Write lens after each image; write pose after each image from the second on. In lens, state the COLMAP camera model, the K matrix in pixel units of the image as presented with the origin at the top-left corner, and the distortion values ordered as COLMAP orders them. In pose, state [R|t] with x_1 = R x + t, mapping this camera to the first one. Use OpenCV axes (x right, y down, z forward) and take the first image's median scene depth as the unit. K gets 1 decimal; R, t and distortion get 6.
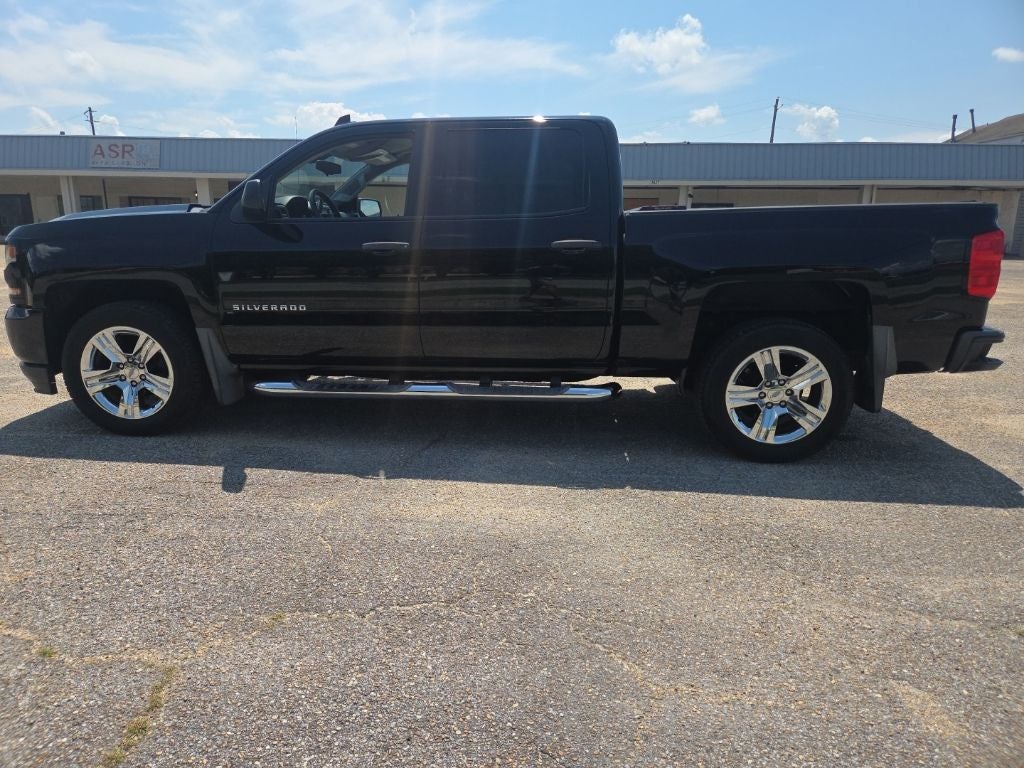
lens RADIAL K [[679.5, 0, 505.5], [0, 679.5, 389.0], [0, 0, 1]] dist [0.061395, -0.046395]
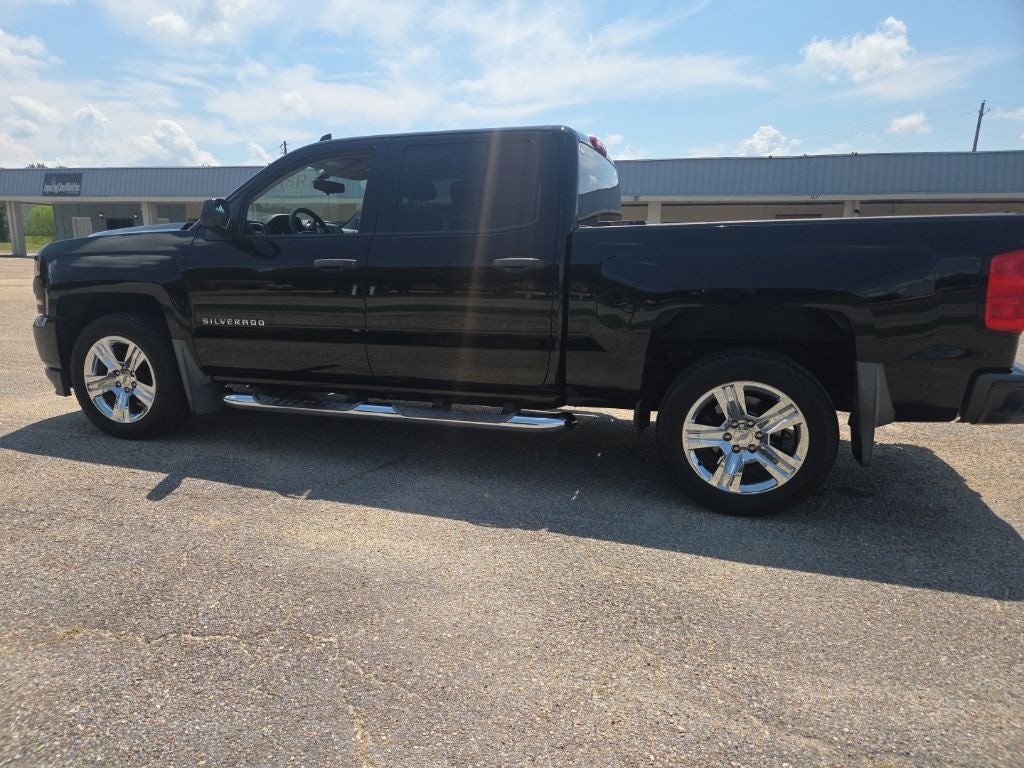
lens RADIAL K [[681.9, 0, 508.8], [0, 681.9, 389.9], [0, 0, 1]] dist [0.065155, -0.053780]
pose [[0.974006, 0.046508, -0.221694, 0.292665], [-0.052378, 0.998413, -0.020671, -0.017570], [0.220381, 0.031745, 0.974897, 0.087540]]
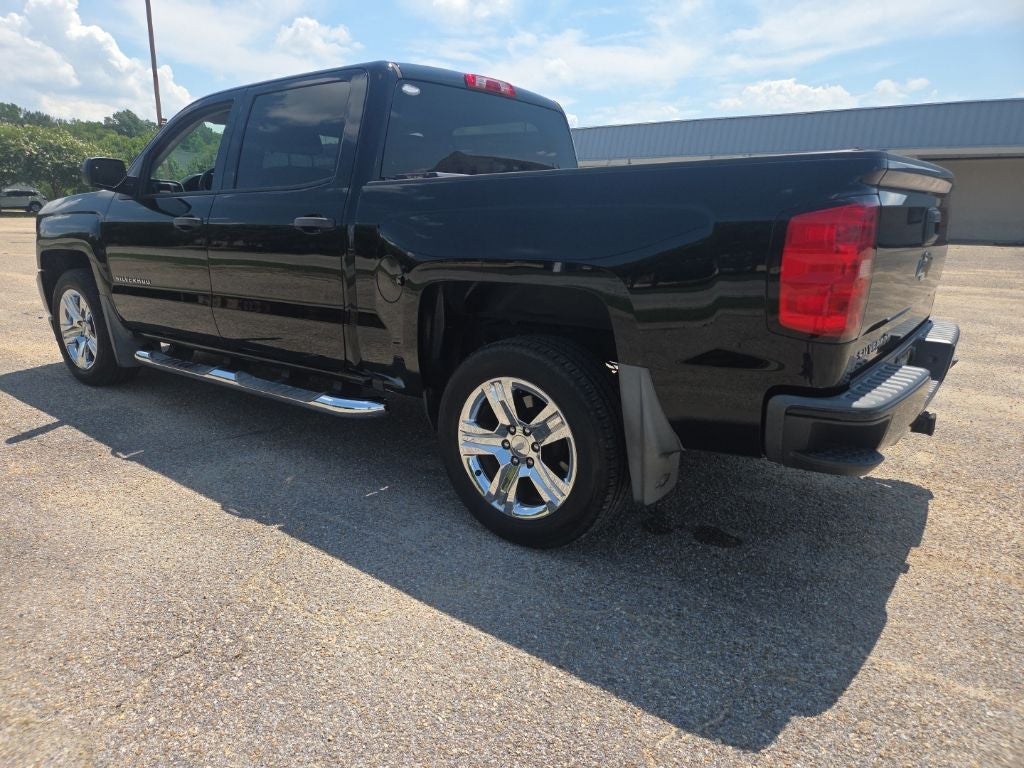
lens RADIAL K [[678.2, 0, 506.6], [0, 678.2, 401.1], [0, 0, 1]] dist [0.070072, -0.055633]
pose [[0.836339, 0.145686, -0.528501, 0.729424], [-0.126582, 0.989311, 0.072399, -0.084239], [0.533399, 0.006349, 0.845840, 0.411284]]
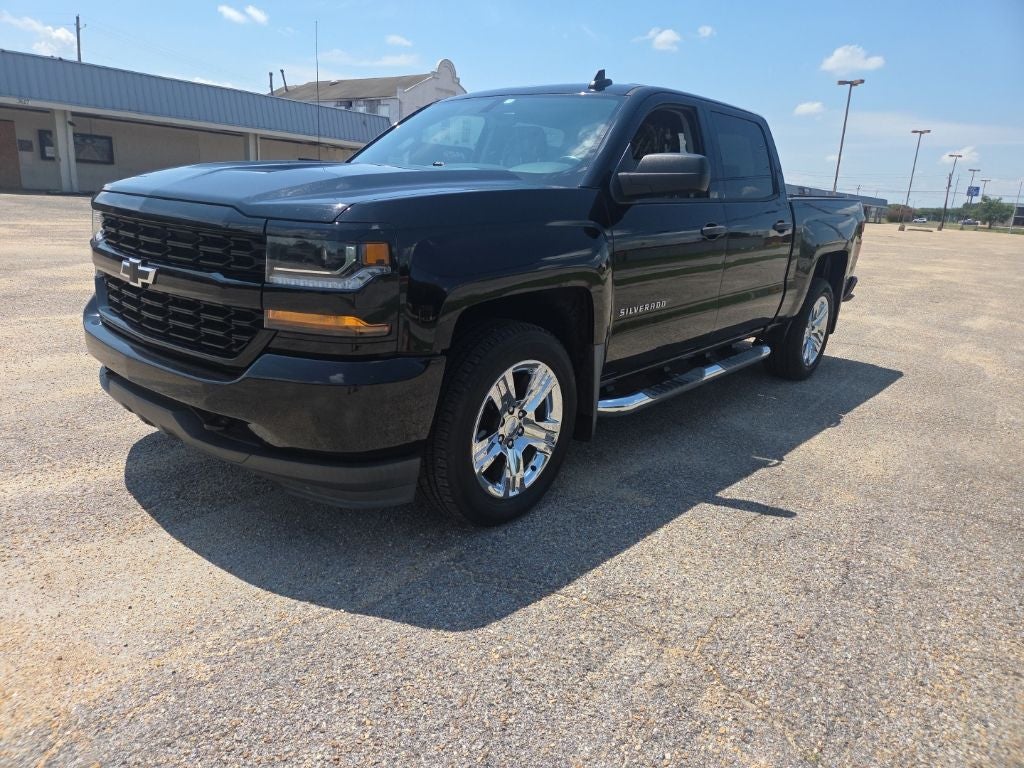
lens RADIAL K [[673.0, 0, 494.1], [0, 673.0, 379.3], [0, 0, 1]] dist [0.056327, -0.051075]
pose [[0.600413, -0.186711, 0.777588, -1.106225], [0.128319, 0.982256, 0.136774, -0.169633], [-0.789328, 0.017658, 0.613718, 0.645785]]
